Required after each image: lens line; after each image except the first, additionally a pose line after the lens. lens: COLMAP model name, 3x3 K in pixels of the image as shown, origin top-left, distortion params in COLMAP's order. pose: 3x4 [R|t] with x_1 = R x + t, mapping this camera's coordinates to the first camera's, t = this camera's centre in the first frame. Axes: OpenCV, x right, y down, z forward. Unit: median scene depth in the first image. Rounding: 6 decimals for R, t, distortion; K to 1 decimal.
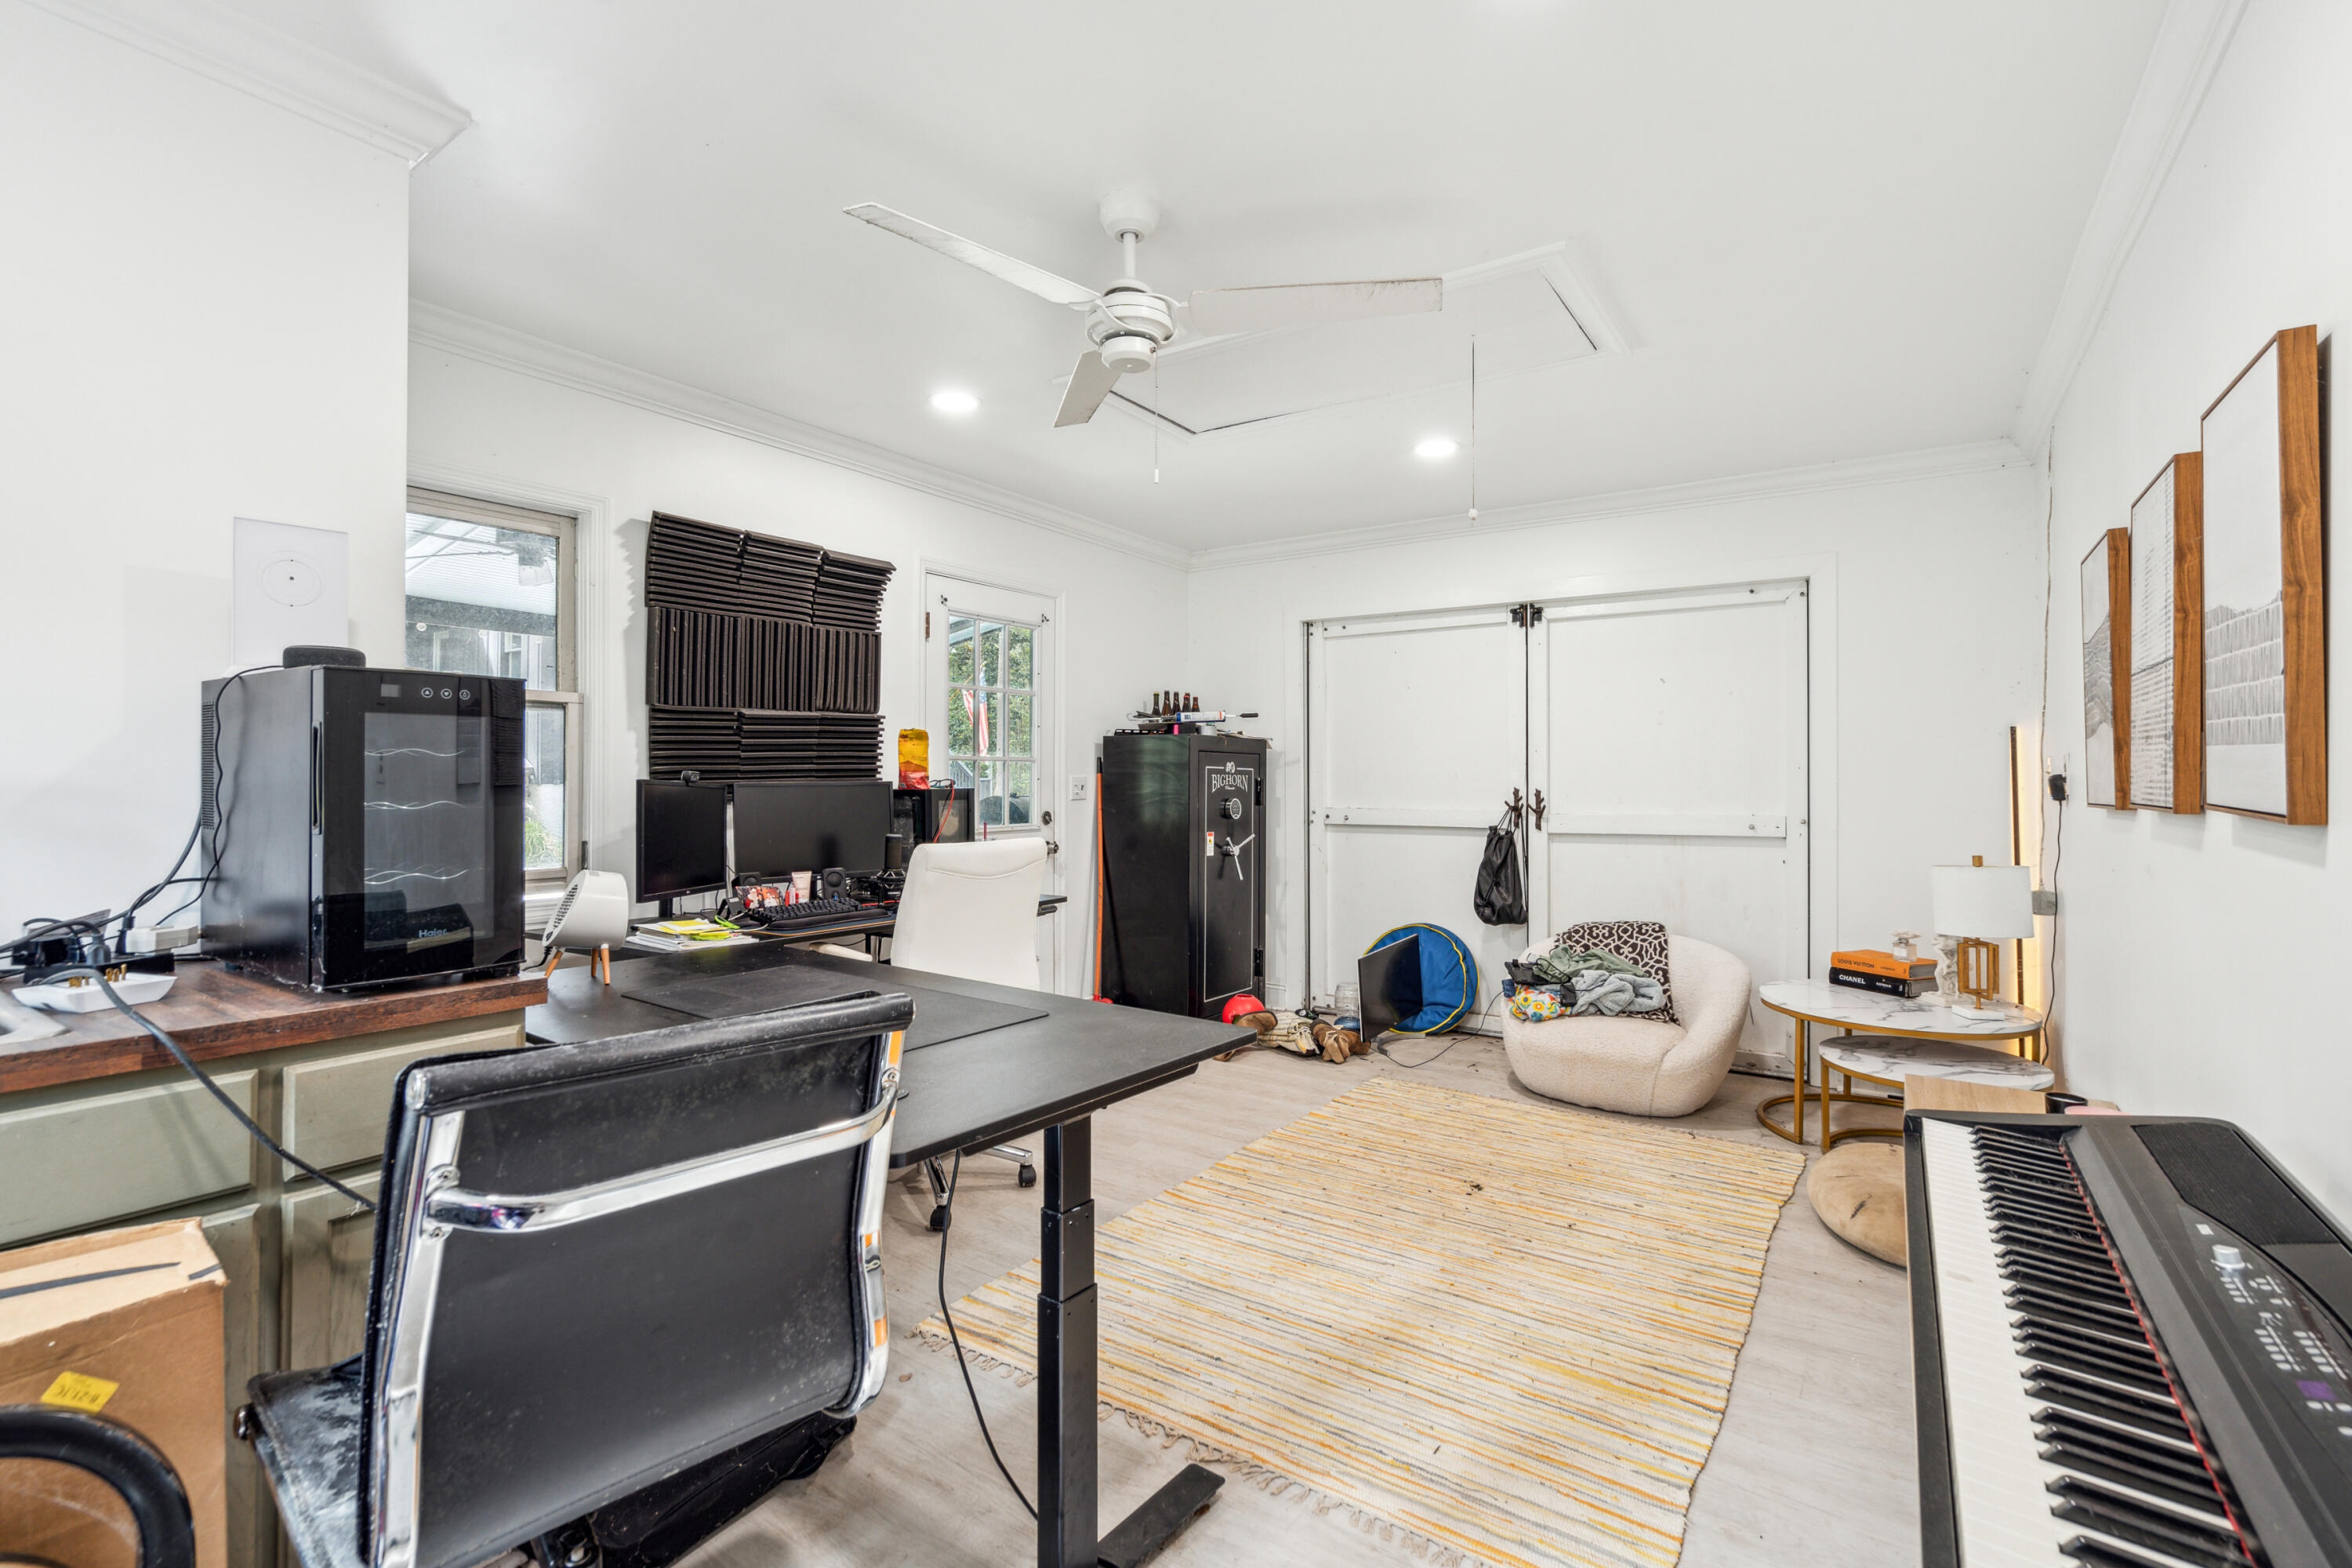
lens RADIAL K [[1046.4, 0, 1176.0], [0, 1046.4, 784.0], [0, 0, 1]] dist [0.000129, 0.000060]
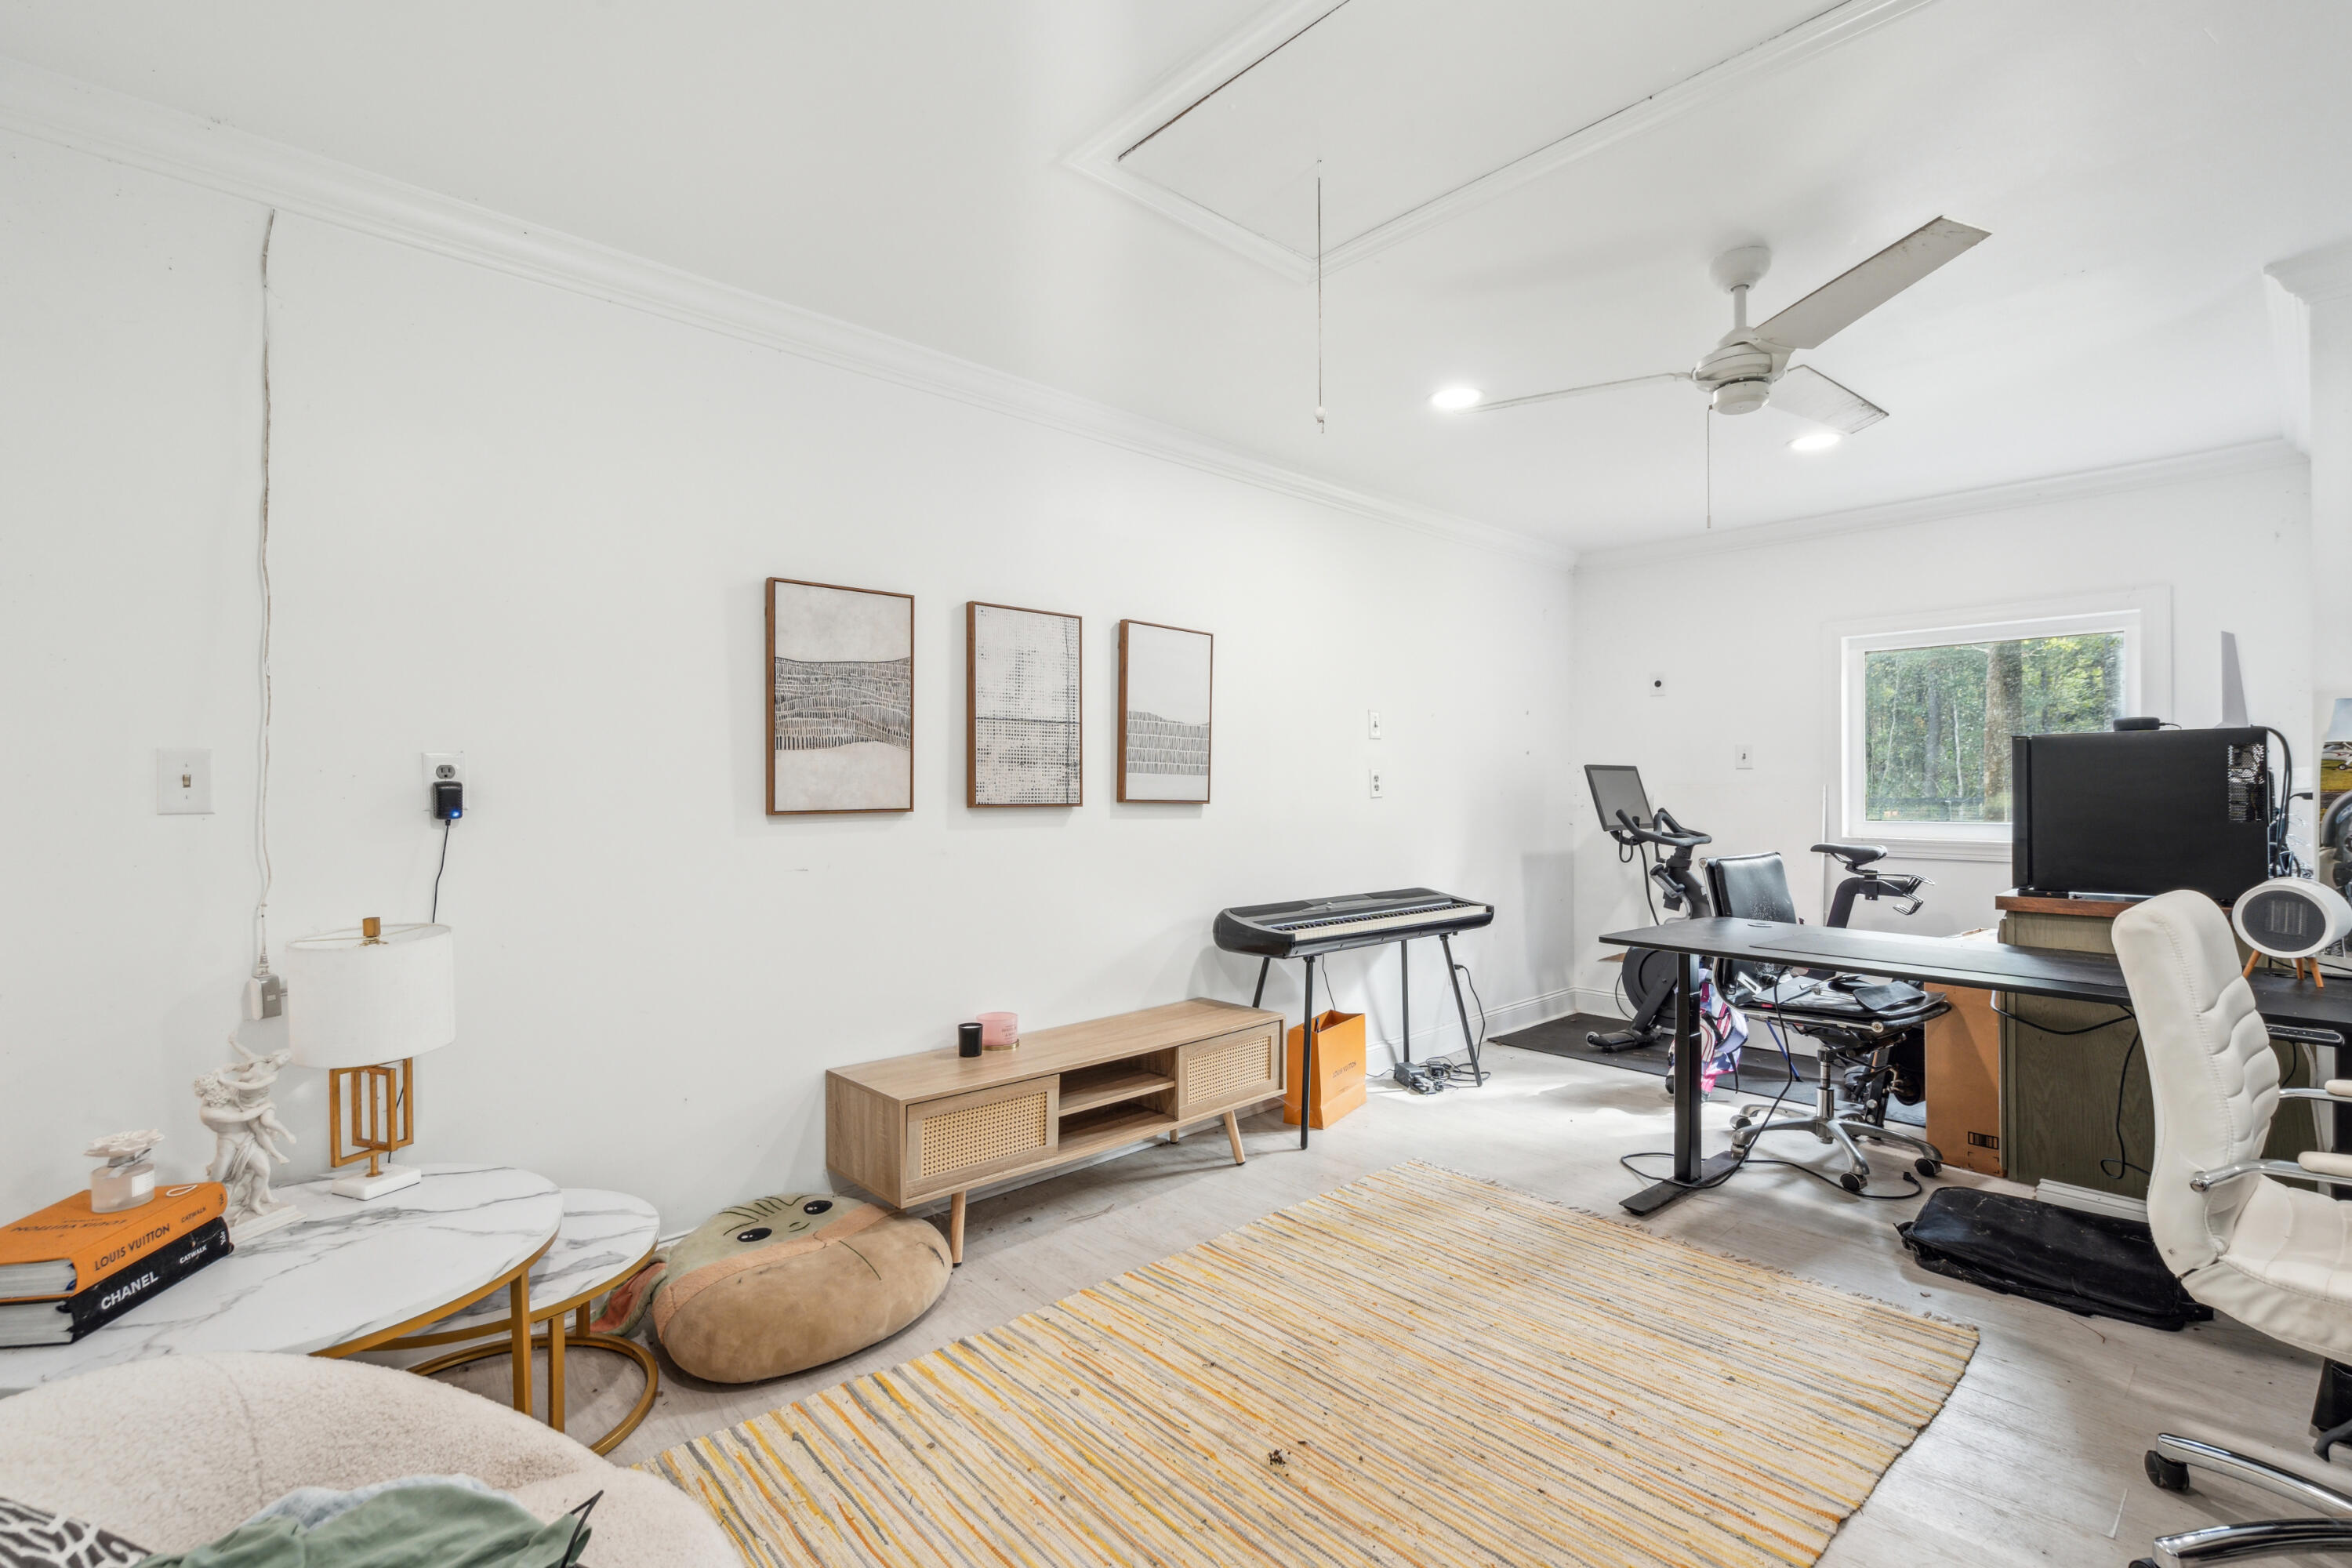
lens RADIAL K [[1046.4, 0, 1176.0], [0, 1046.4, 784.0], [0, 0, 1]] dist [0.000129, 0.000060]
pose [[-0.974884, 0.002118, 0.222704, 0.231816], [0.001585, 0.999995, -0.002573, -0.005521], [-0.222708, -0.002156, -0.974883, 1.786881]]
